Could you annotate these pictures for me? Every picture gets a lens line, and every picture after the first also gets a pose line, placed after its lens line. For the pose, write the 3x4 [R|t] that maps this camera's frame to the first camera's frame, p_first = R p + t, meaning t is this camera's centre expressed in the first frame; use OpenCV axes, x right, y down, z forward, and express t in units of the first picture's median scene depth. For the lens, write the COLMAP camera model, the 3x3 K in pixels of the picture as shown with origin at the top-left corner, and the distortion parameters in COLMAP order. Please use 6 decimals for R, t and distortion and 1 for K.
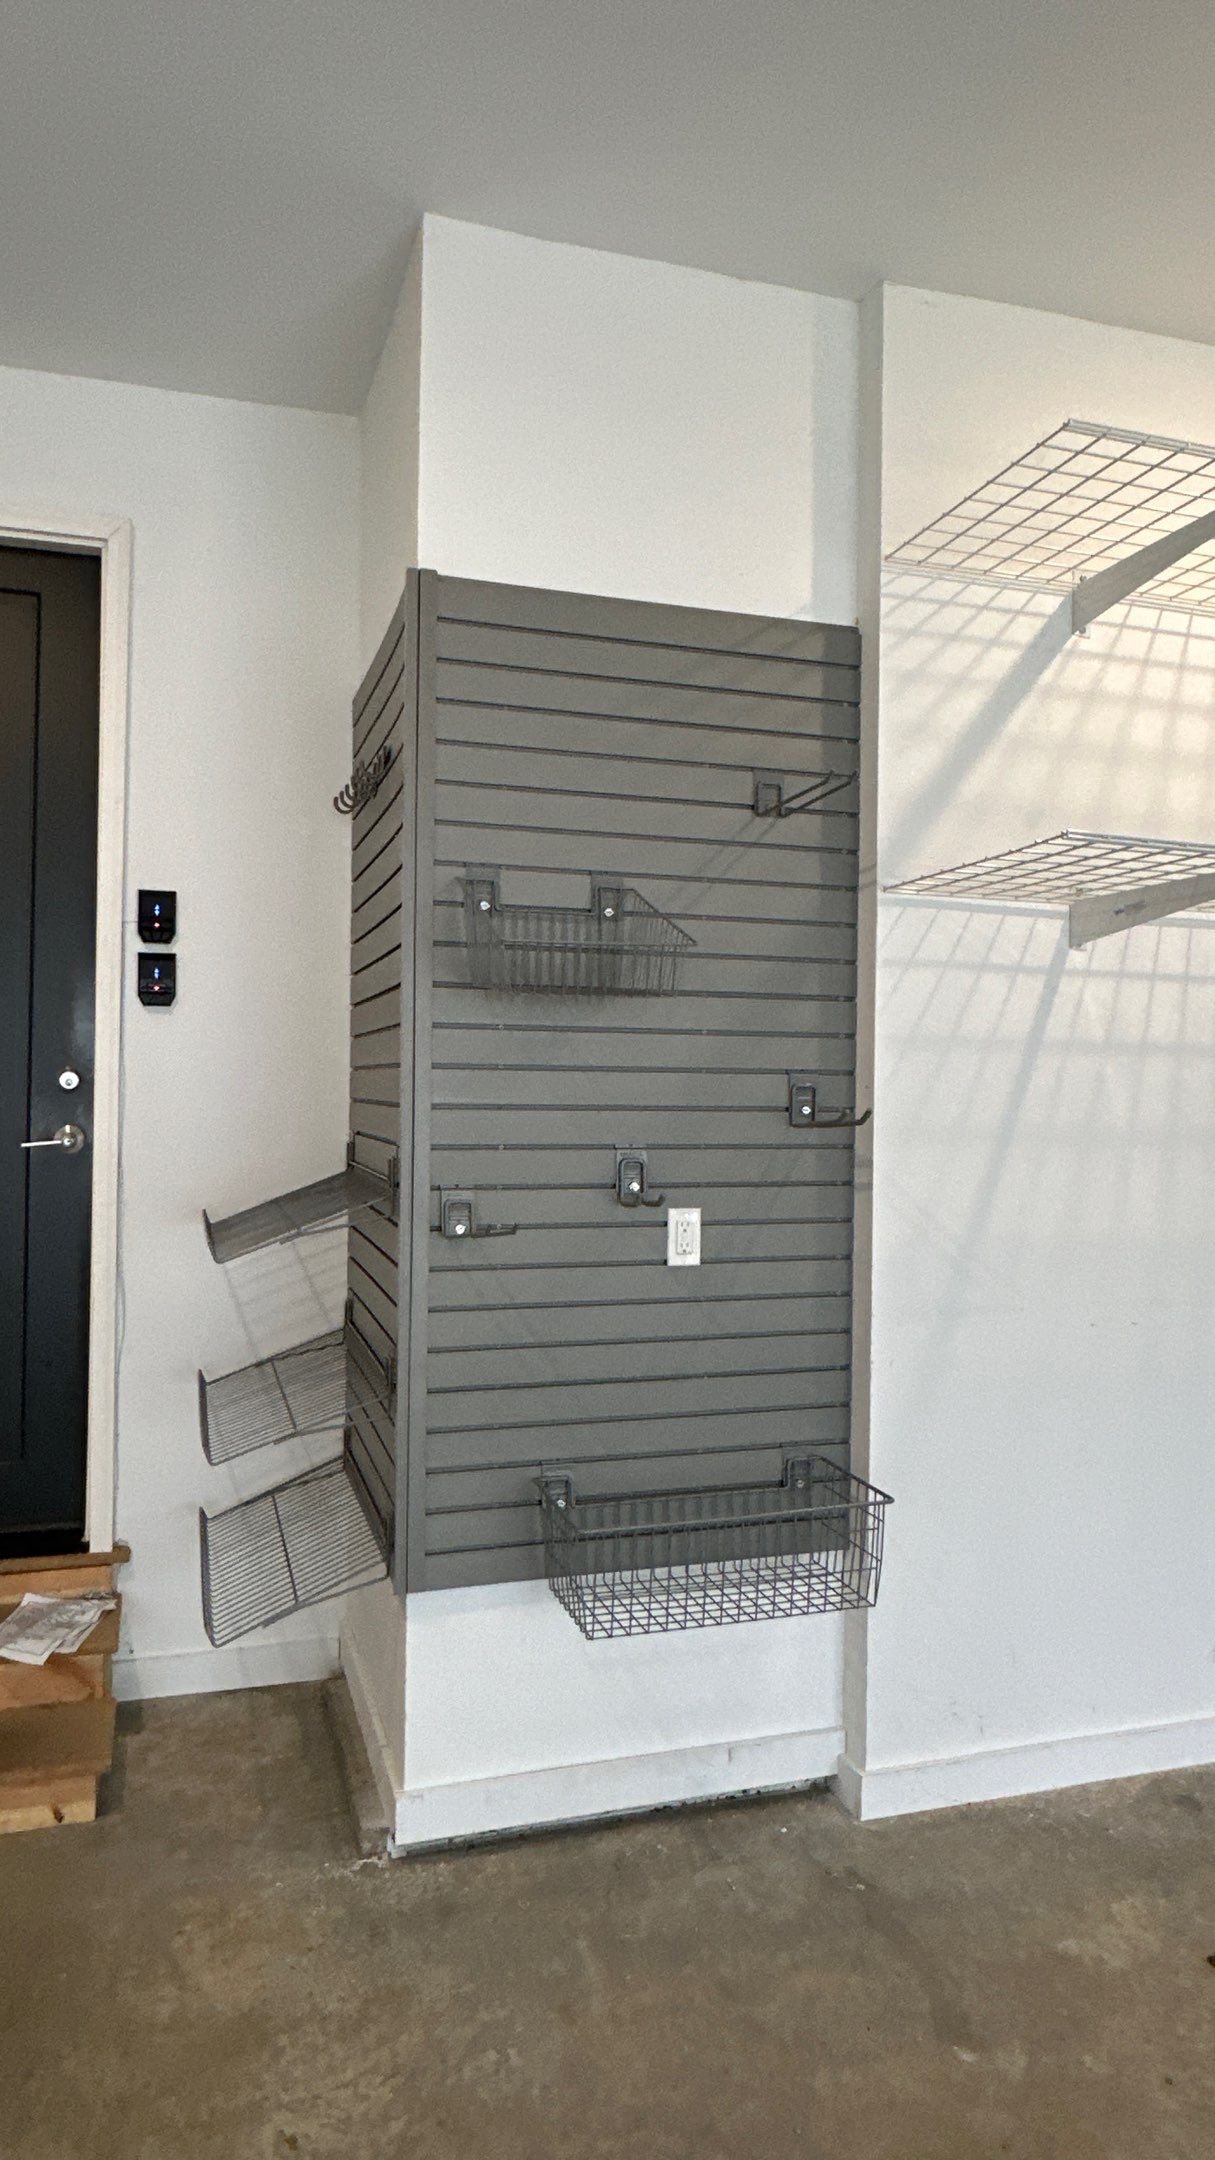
lens RADIAL K [[1397.7, 0, 600.7], [0, 1397.7, 1082.8], [0, 0, 1]] dist [-0.005179, -0.001059]
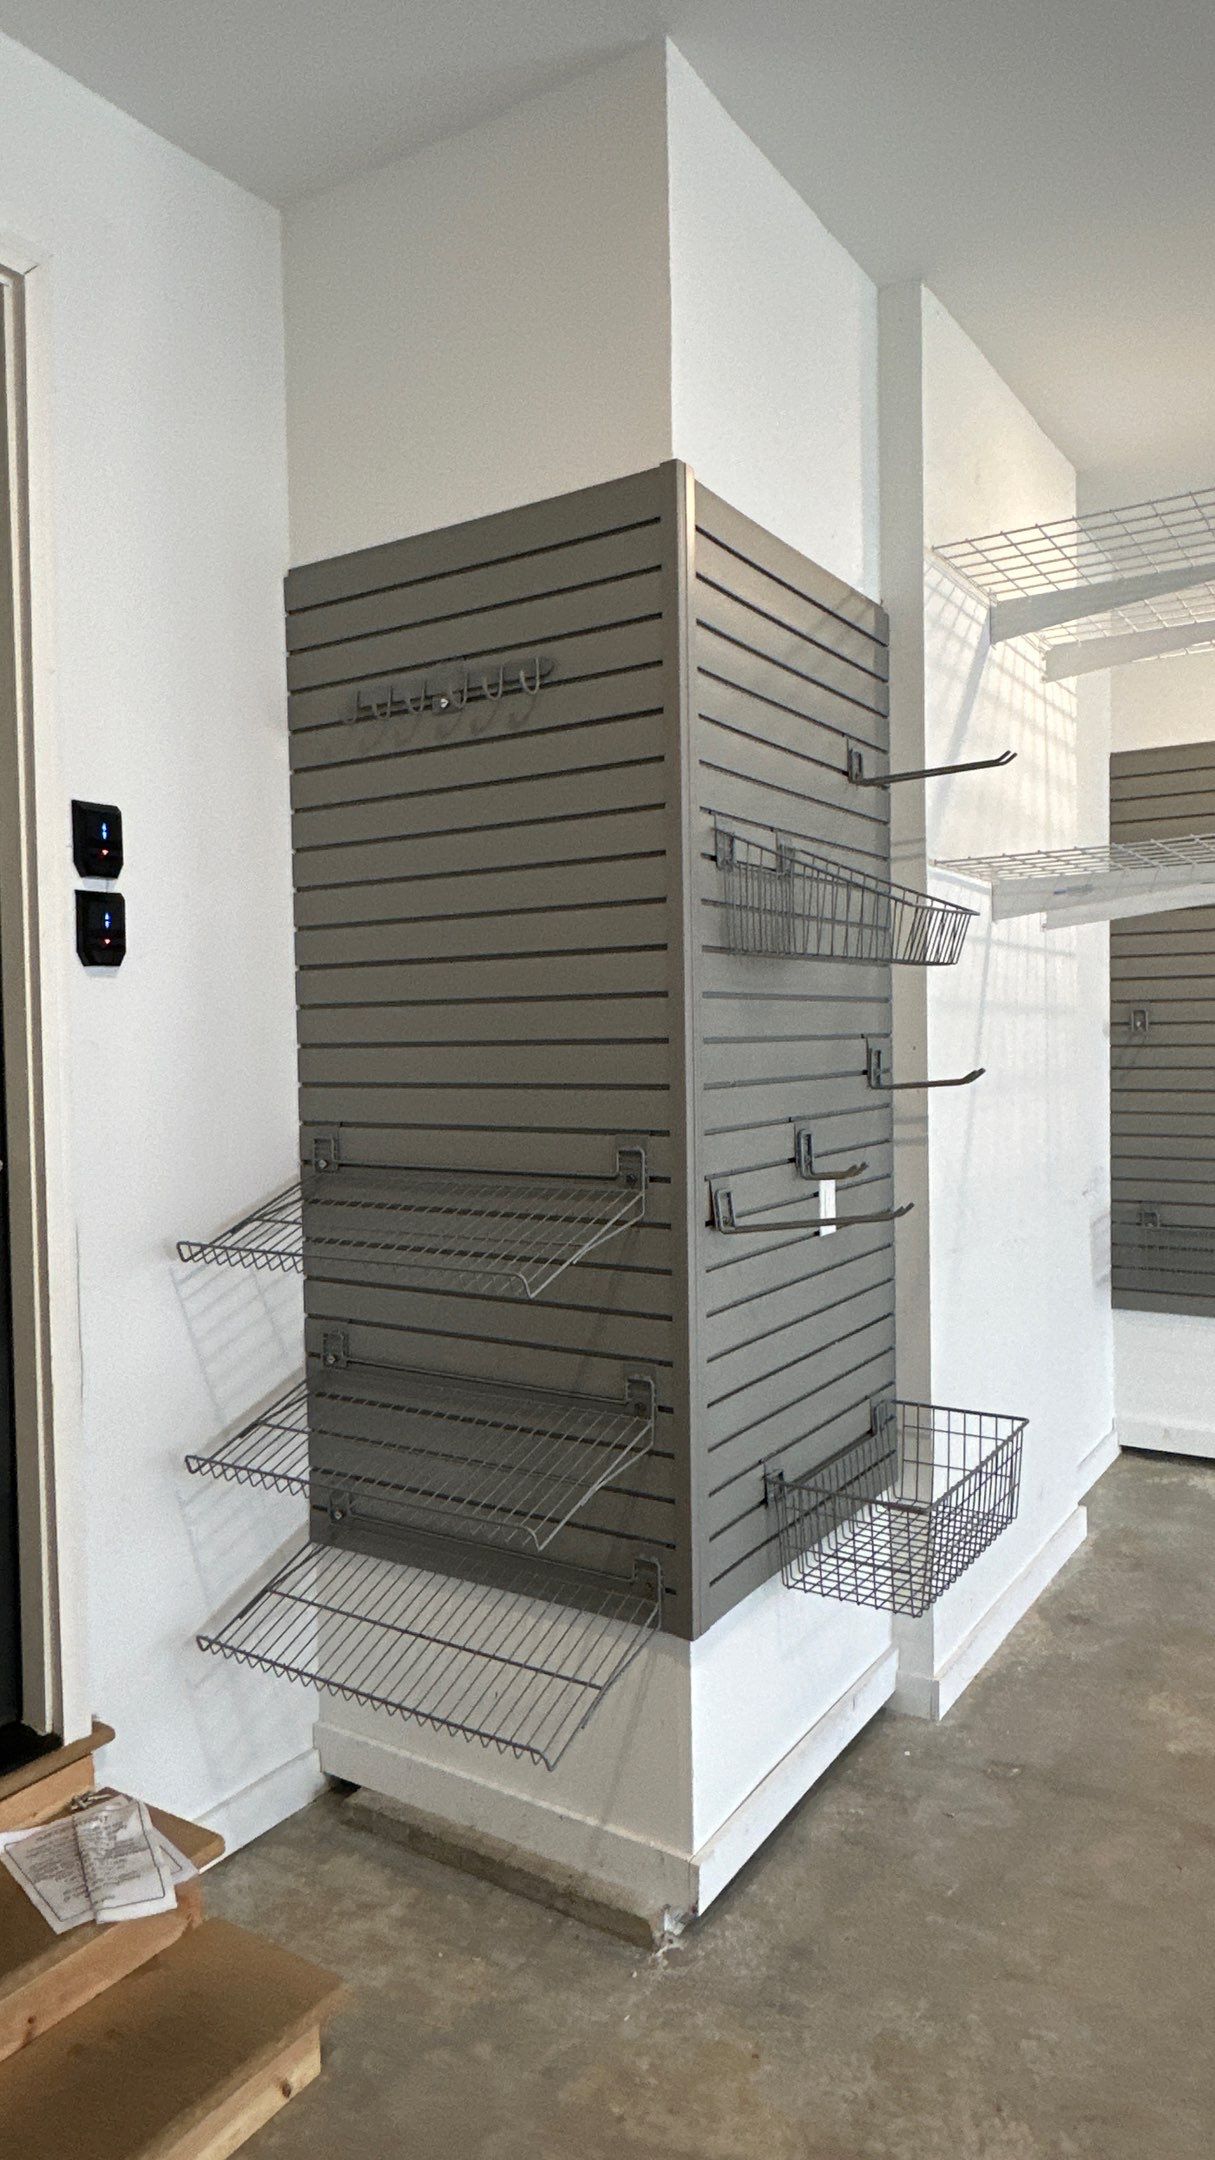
lens RADIAL K [[1397.7, 0, 601.1], [0, 1397.7, 1083.5], [0, 0, 1]] dist [-0.005179, -0.001059]
pose [[0.766547, -0.048851, 0.640328, -0.670702], [0.025343, 0.998627, 0.045847, -0.024790], [-0.641688, -0.018916, 0.766732, 0.333382]]
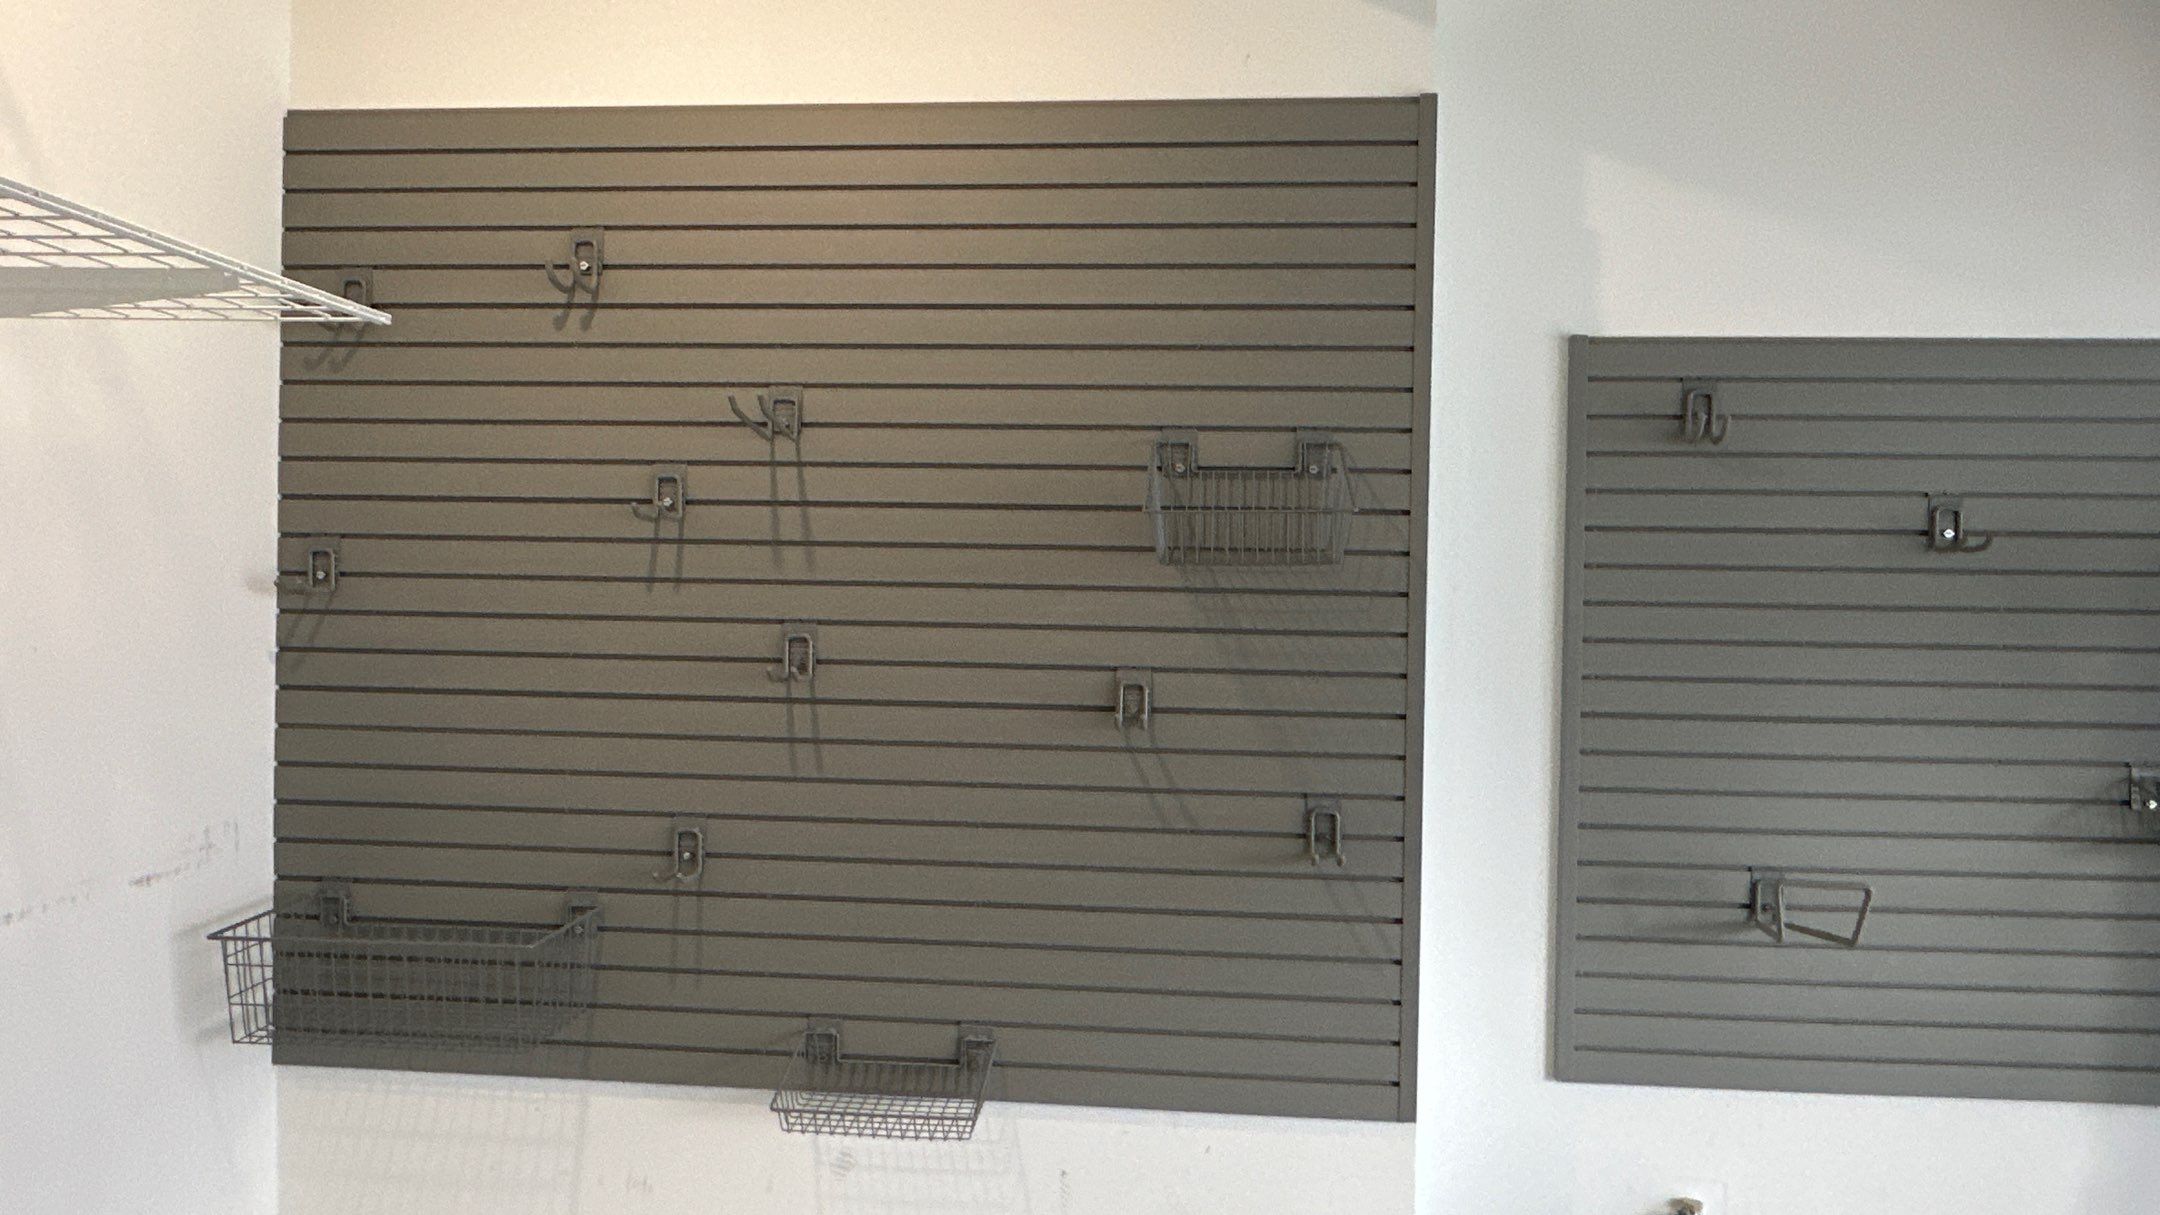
lens RADIAL K [[1456.5, 0, 1069.3], [0, 1456.5, 607.0], [0, 0, 1]] dist [0.000928, -0.005955]
pose [[0.371095, -0.013297, 0.928500, 0.135235], [-0.013906, 0.999706, 0.019875, -0.008019], [-0.928491, -0.020287, 0.370801, 0.337772]]
